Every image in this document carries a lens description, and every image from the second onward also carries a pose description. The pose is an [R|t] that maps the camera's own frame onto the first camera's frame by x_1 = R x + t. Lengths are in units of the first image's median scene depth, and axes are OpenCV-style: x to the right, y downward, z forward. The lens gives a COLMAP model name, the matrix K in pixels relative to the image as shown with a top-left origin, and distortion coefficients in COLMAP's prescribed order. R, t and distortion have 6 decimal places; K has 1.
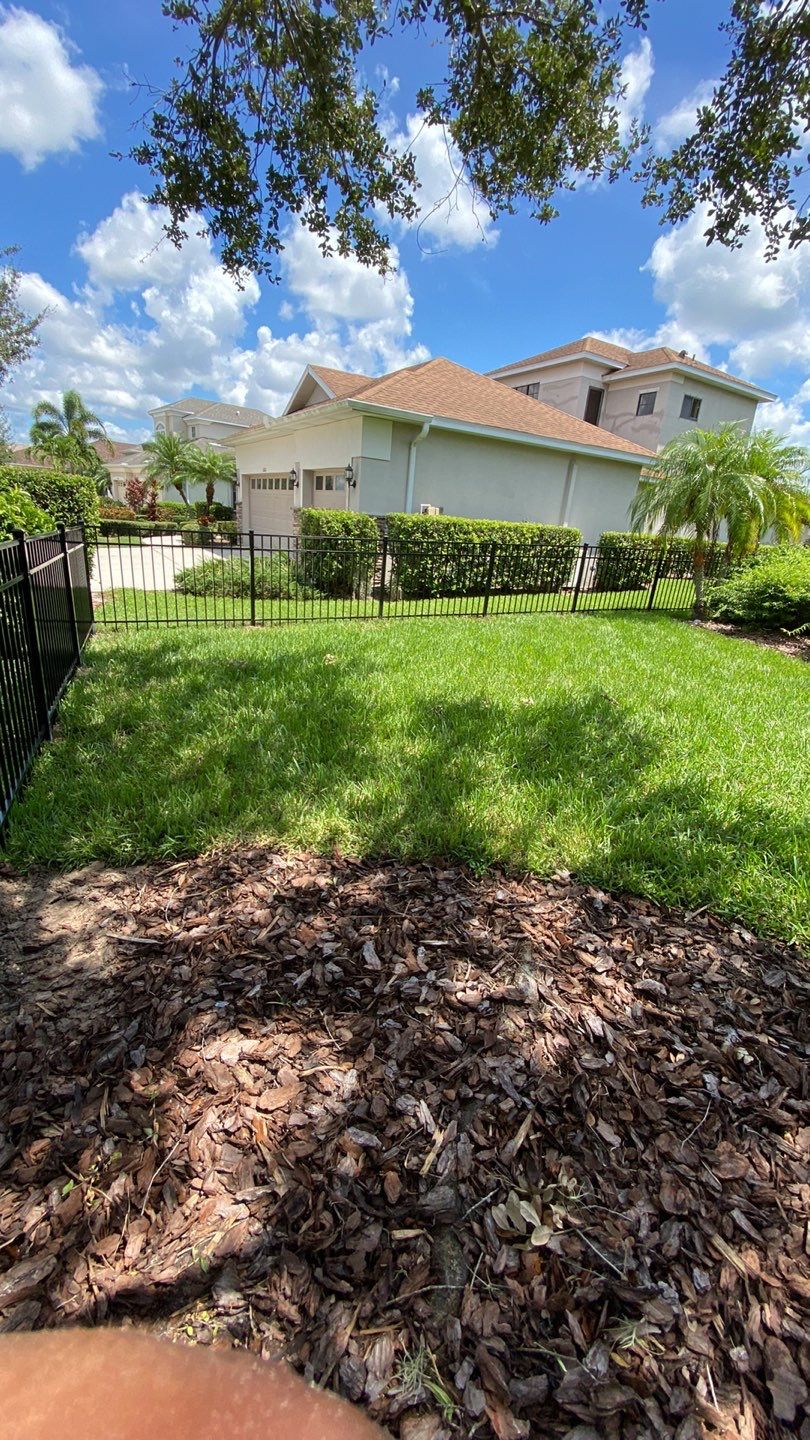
lens RADIAL K [[563.4, 0, 406.7], [0, 563.4, 712.8], [0, 0, 1]] dist [0.034505, -0.028818]
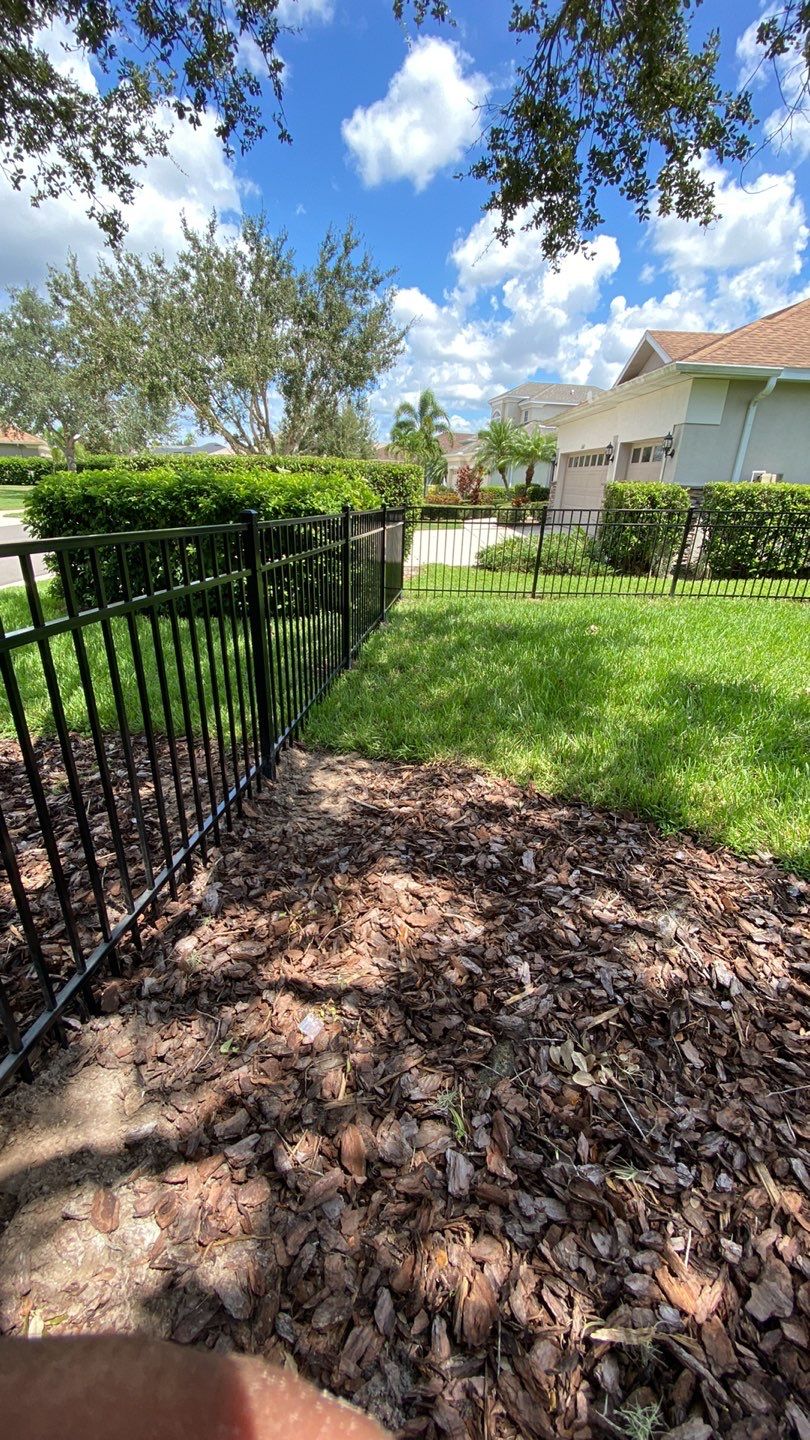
lens RADIAL K [[563.4, 0, 406.7], [0, 563.4, 712.8], [0, 0, 1]] dist [0.034505, -0.028818]
pose [[0.864887, 0.144537, -0.480707, 0.166265], [-0.130588, 0.989461, 0.062554, 0.063970], [0.484683, 0.008672, 0.874647, -0.094072]]
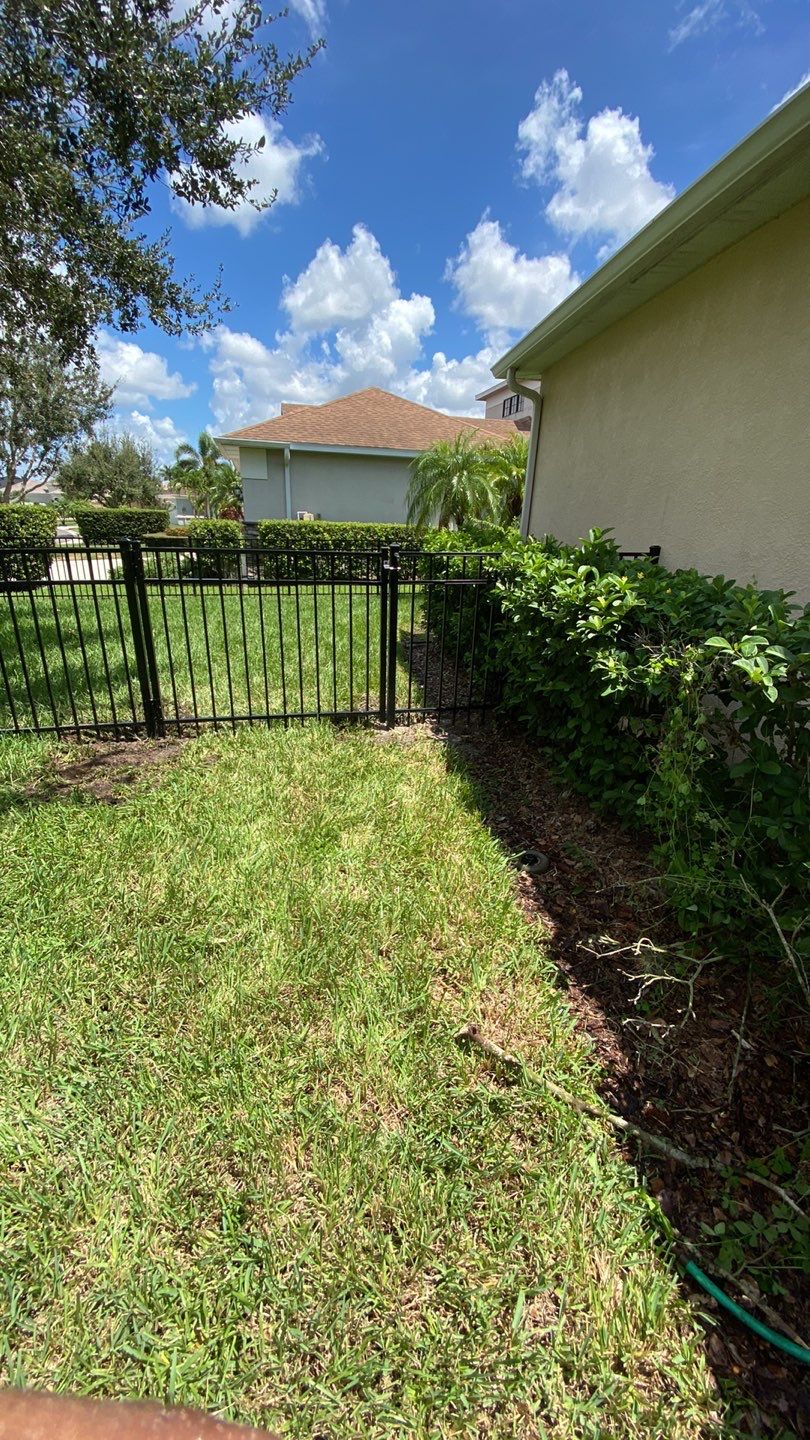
lens RADIAL K [[563.4, 0, 406.7], [0, 563.4, 712.8], [0, 0, 1]] dist [0.034505, -0.028818]
pose [[0.956744, 0.051821, -0.286278, 2.716438], [-0.056575, 0.998363, -0.008354, 0.314891], [0.285376, 0.024189, 0.958110, -0.536490]]
